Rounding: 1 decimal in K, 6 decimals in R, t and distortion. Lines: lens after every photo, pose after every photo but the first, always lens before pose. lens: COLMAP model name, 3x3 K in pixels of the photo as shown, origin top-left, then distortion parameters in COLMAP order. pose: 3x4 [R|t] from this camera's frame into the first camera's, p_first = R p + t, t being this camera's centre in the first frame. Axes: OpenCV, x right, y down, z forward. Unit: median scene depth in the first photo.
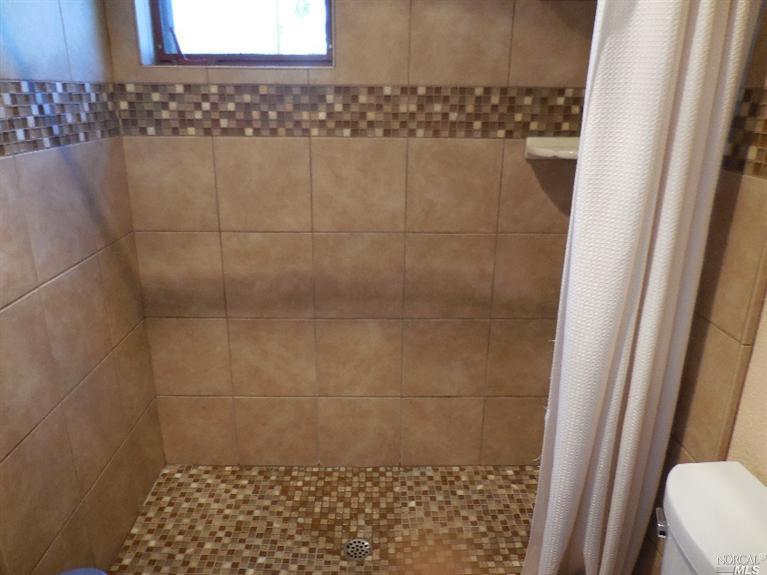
lens RADIAL K [[579.2, 0, 383.1], [0, 579.2, 286.8], [0, 0, 1]] dist [-0.018473, 0.017991]
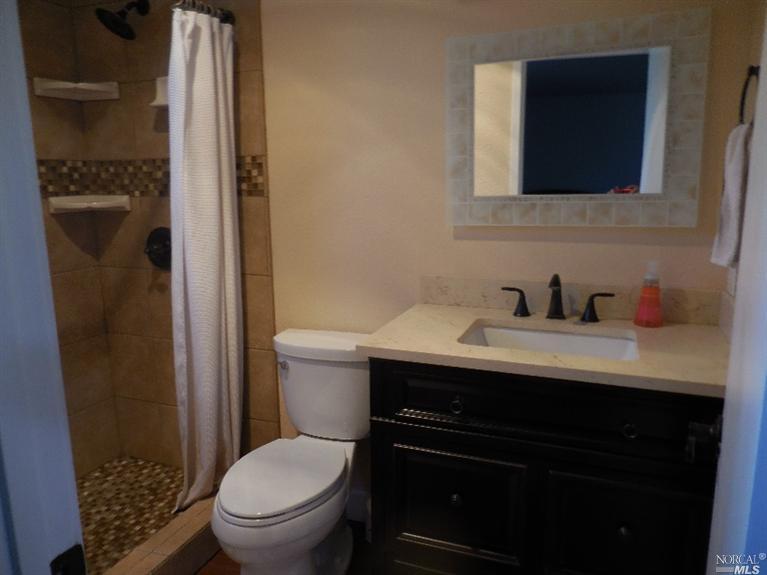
lens RADIAL K [[579.2, 0, 382.8], [0, 579.2, 287.1], [0, 0, 1]] dist [-0.018473, 0.017991]
pose [[0.372672, -0.174903, 0.911331, -0.670118], [0.313959, 0.947926, 0.053539, 0.092764], [-0.873239, 0.266168, 0.408178, -0.109594]]
